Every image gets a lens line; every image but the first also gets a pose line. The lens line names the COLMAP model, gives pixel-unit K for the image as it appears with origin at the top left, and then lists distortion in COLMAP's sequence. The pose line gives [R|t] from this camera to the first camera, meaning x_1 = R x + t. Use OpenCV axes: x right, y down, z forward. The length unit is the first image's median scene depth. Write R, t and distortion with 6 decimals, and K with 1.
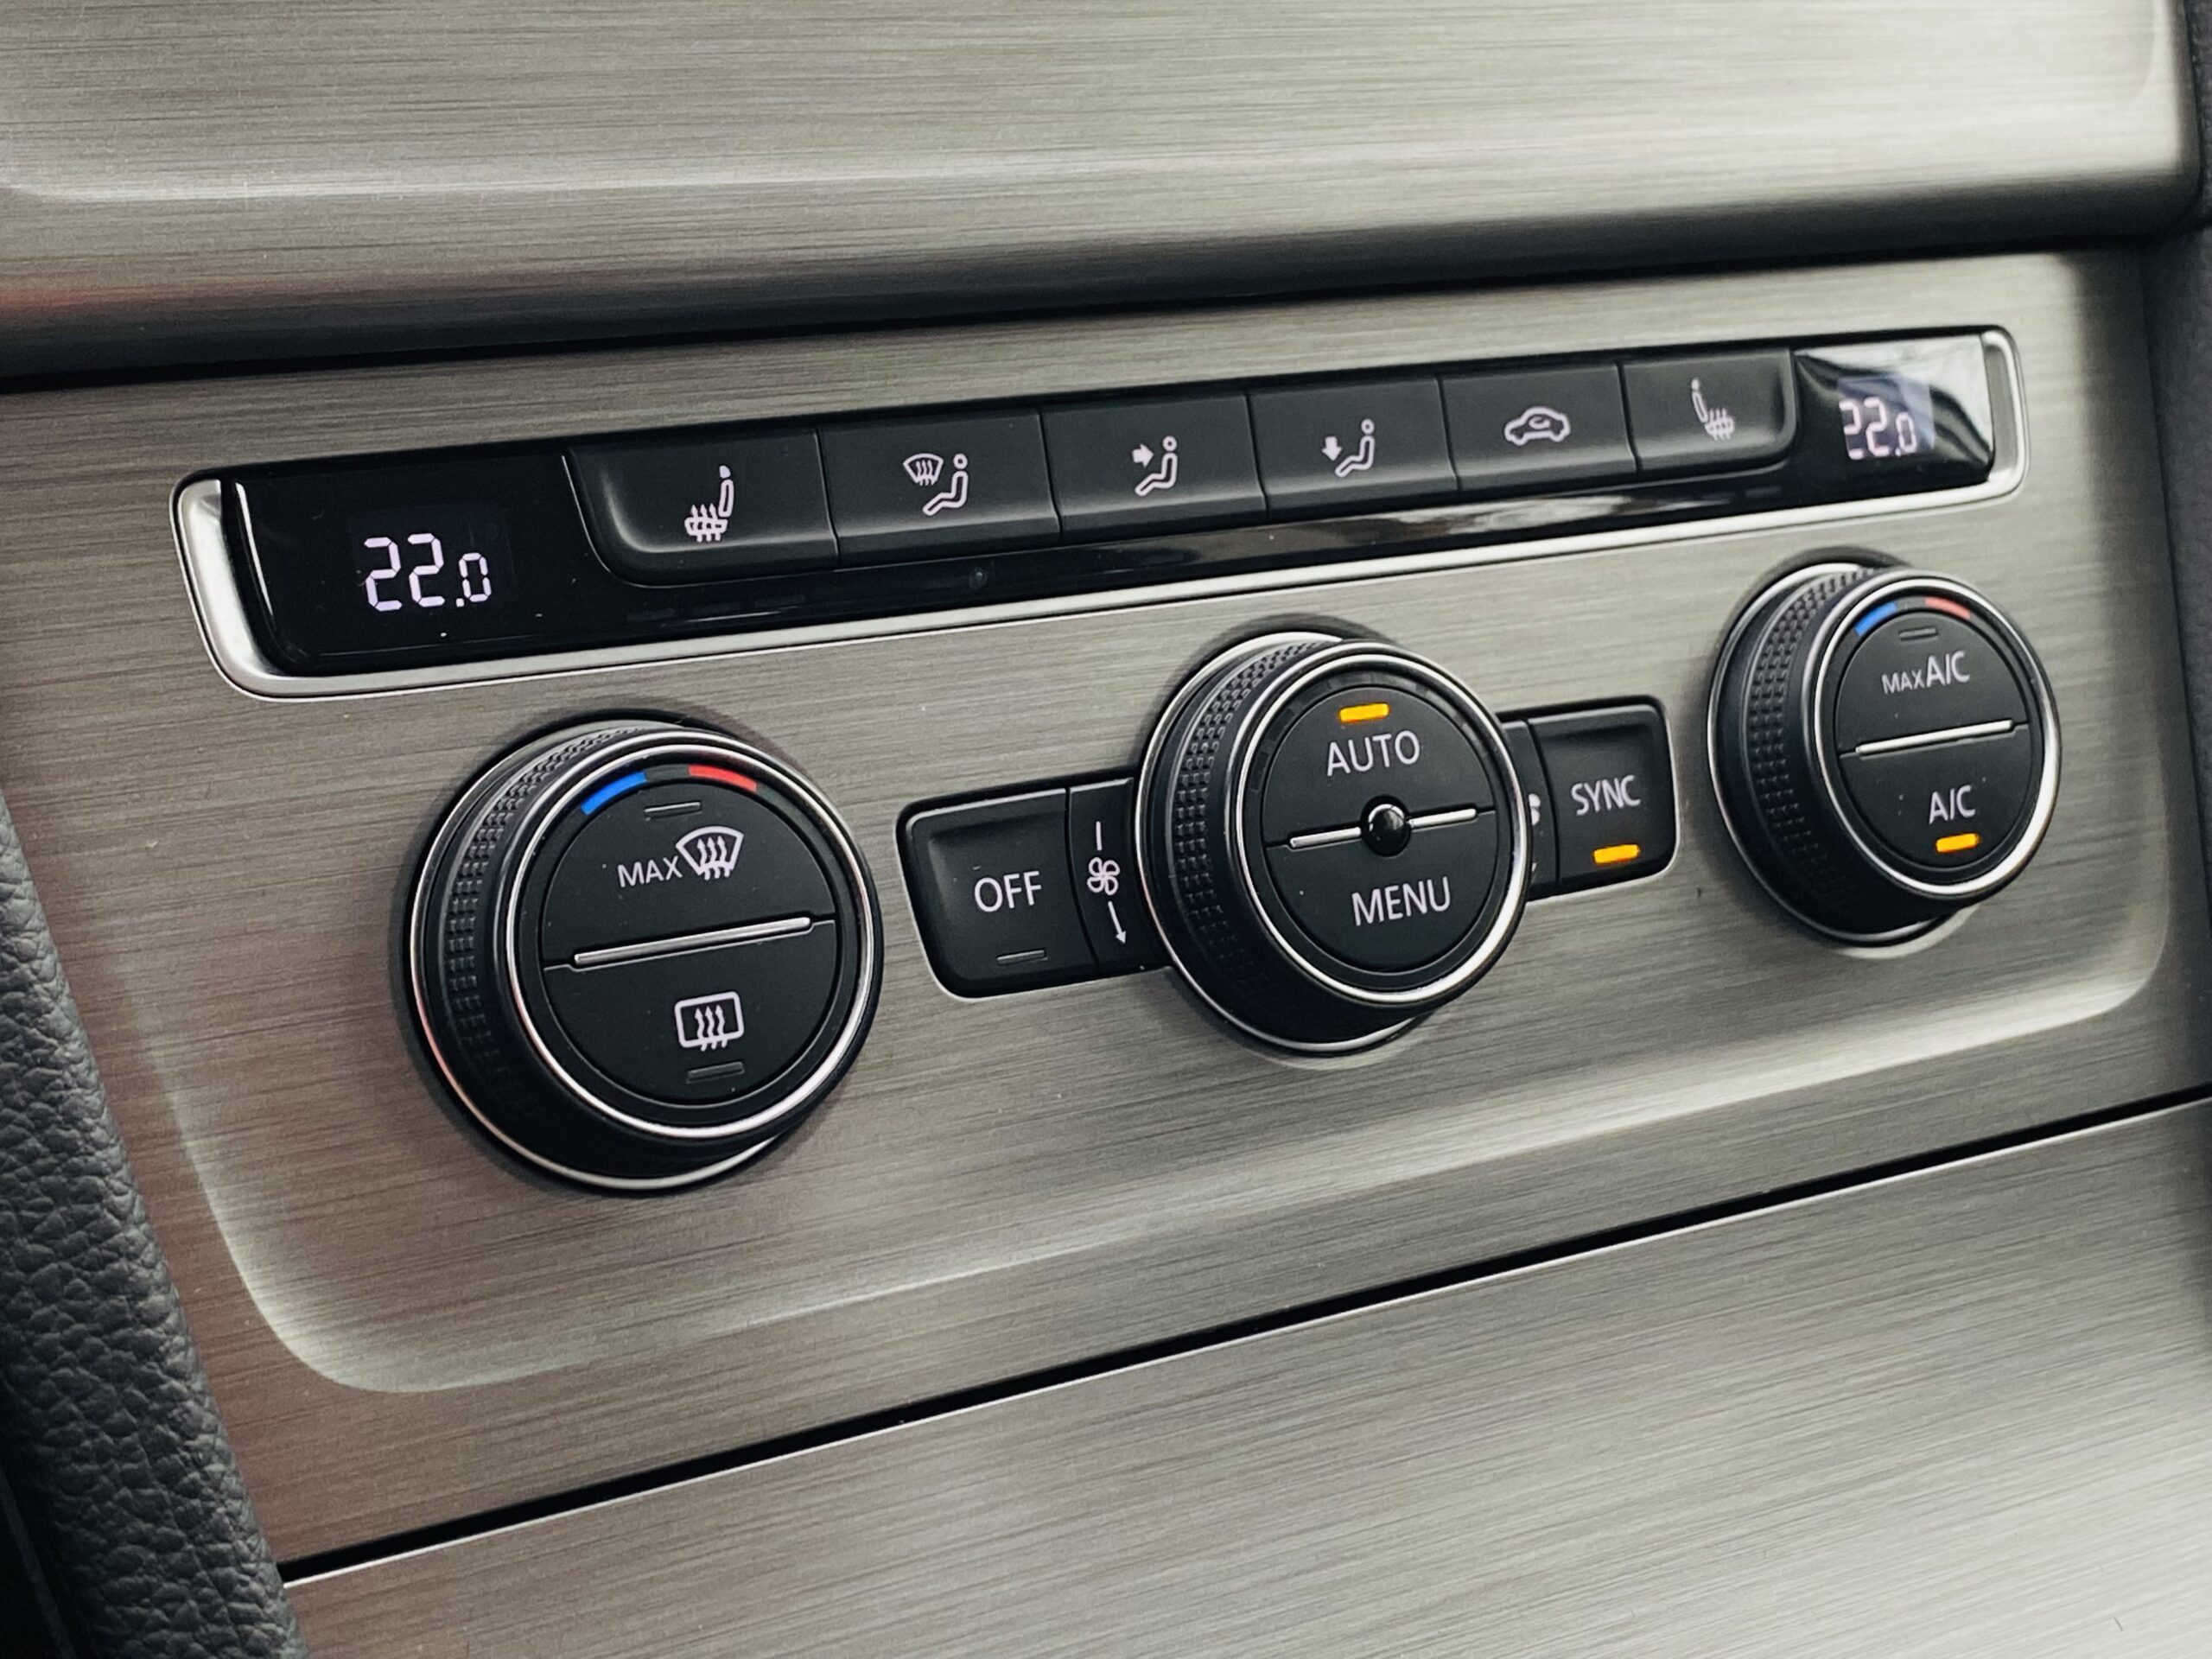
lens RADIAL K [[3180.9, 0, 1118.6], [0, 3180.9, 852.0], [0, 0, 1]] dist [0.058301, 0.000000]
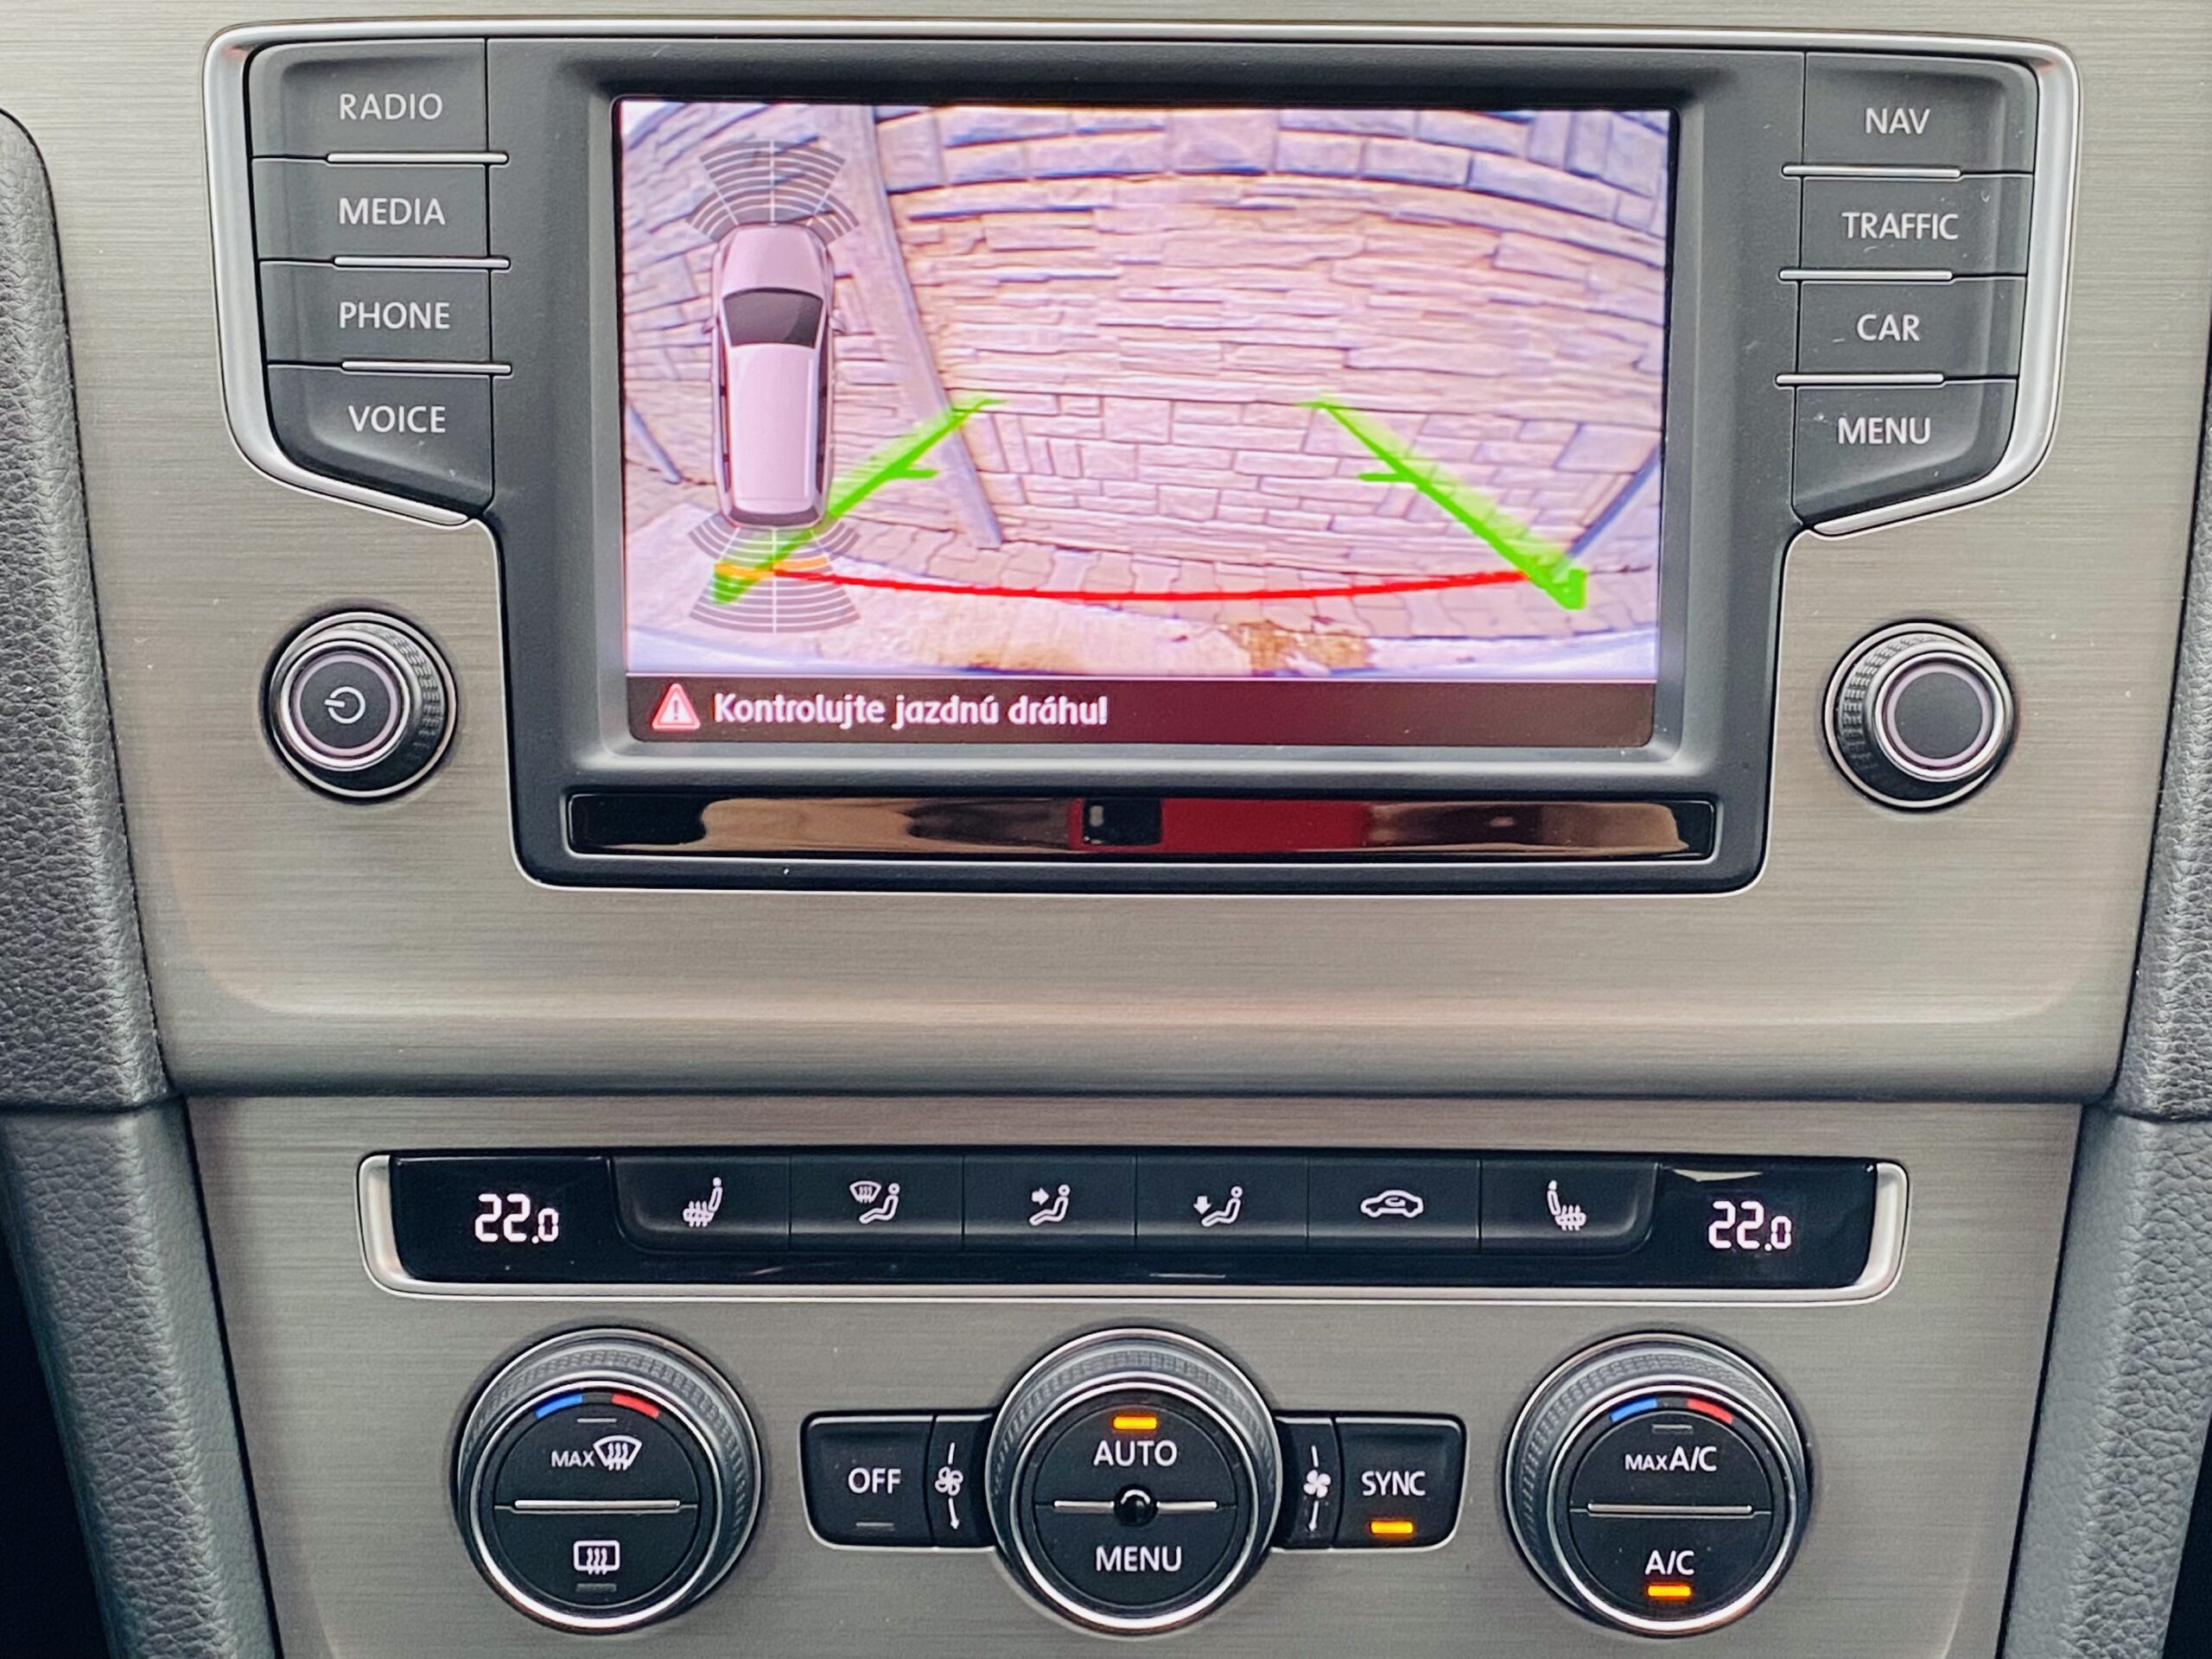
lens RADIAL K [[3180.9, 0, 1137.7], [0, 3180.9, 834.2], [0, 0, 1]] dist [0.058301, 0.000000]
pose [[0.868397, 0.221894, -0.443452, 0.653094], [-0.153053, 0.970569, 0.185932, -0.565521], [0.471658, -0.093591, 0.876801, -0.204008]]
